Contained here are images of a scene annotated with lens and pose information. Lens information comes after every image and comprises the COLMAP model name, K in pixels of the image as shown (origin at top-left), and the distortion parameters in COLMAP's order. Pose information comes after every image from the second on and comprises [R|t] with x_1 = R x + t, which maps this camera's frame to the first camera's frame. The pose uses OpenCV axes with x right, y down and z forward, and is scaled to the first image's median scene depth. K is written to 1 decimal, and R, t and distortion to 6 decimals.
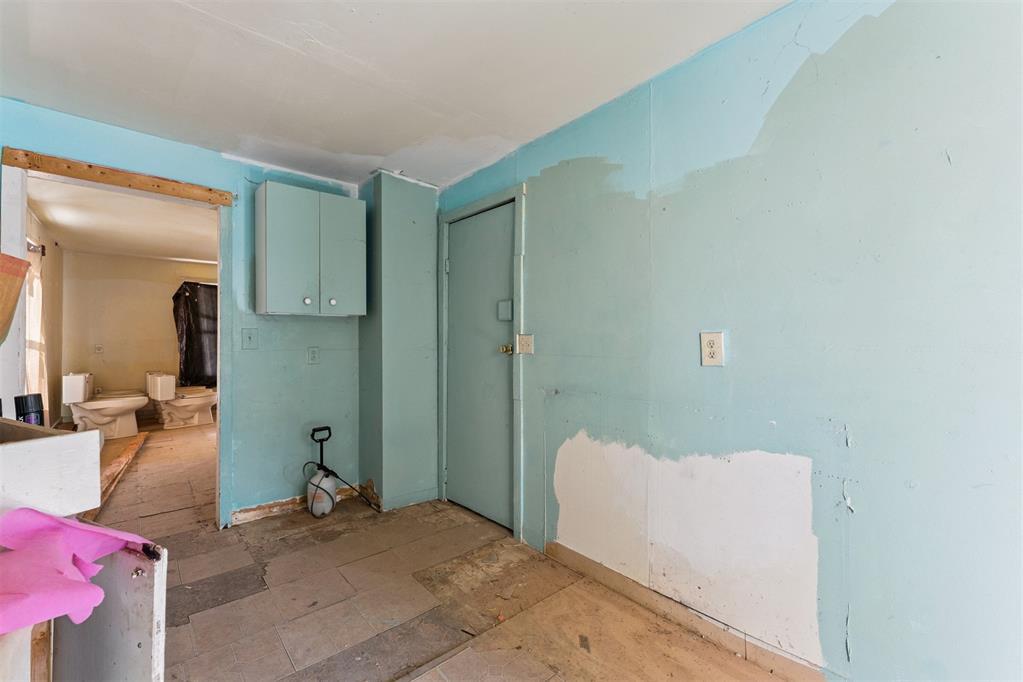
lens RADIAL K [[434.8, 0, 505.1], [0, 434.8, 339.8], [0, 0, 1]] dist [0.002367, 0.000729]
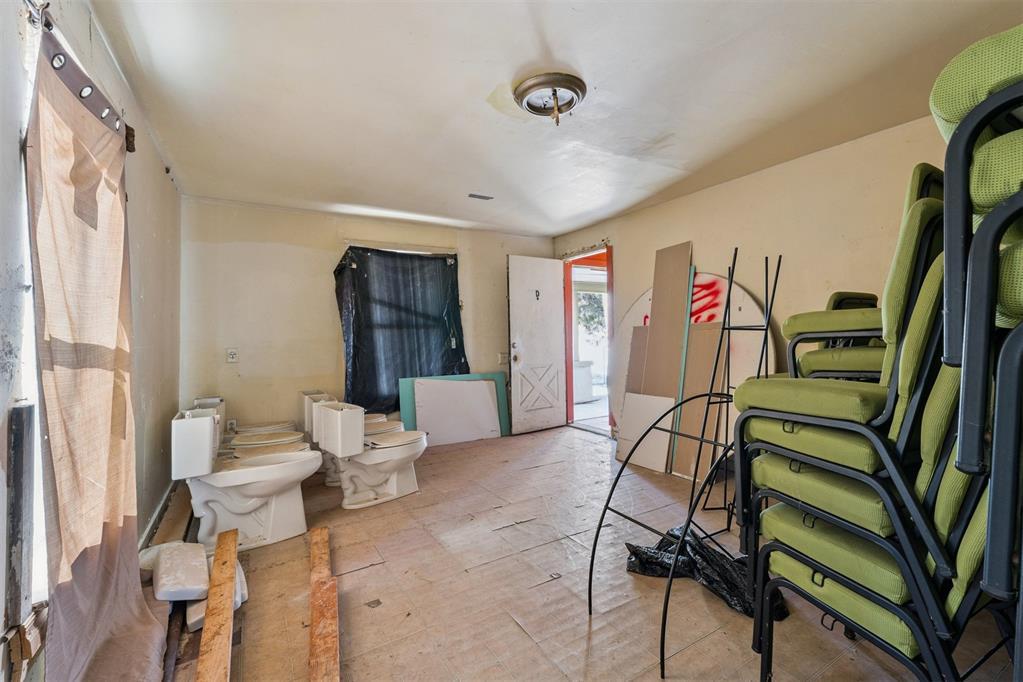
lens RADIAL K [[434.8, 0, 512.3], [0, 434.8, 331.6], [0, 0, 1]] dist [0.002367, 0.000729]
pose [[0.986976, -0.015904, -0.160081, -0.410227], [0.014213, 0.999831, -0.011702, -0.000141], [0.160240, 0.009274, 0.987035, 0.423502]]
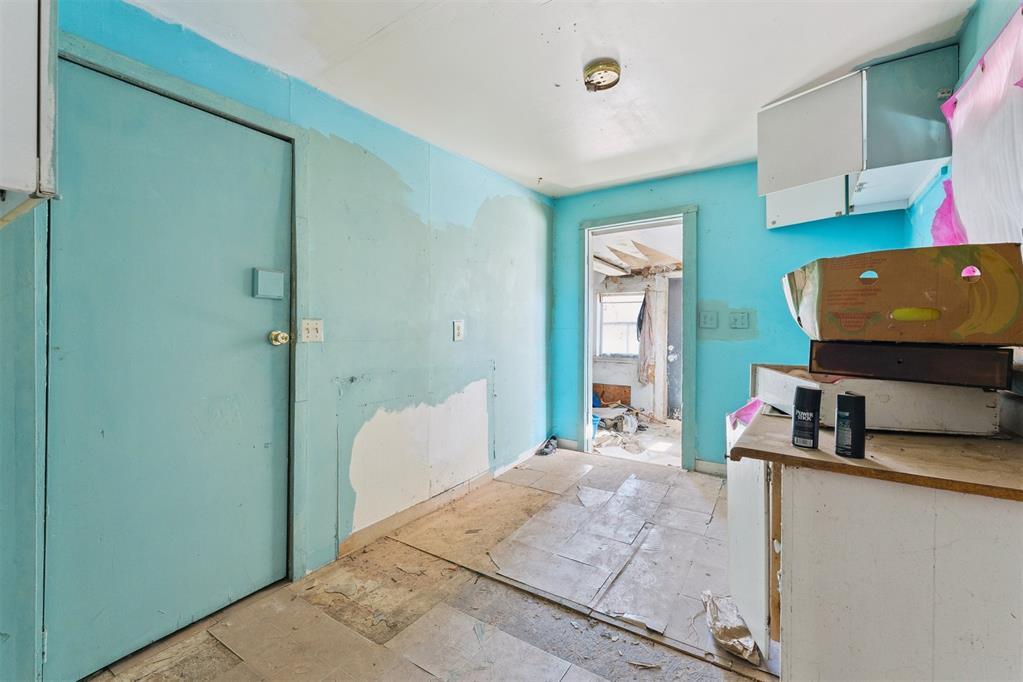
lens RADIAL K [[434.8, 0, 507.4], [0, 434.8, 338.0], [0, 0, 1]] dist [0.002367, 0.000729]
pose [[-0.267472, -0.025514, 0.963228, -1.134235], [0.001576, 0.999636, 0.026916, 0.002343], [-0.963564, 0.008717, -0.267335, 1.159436]]
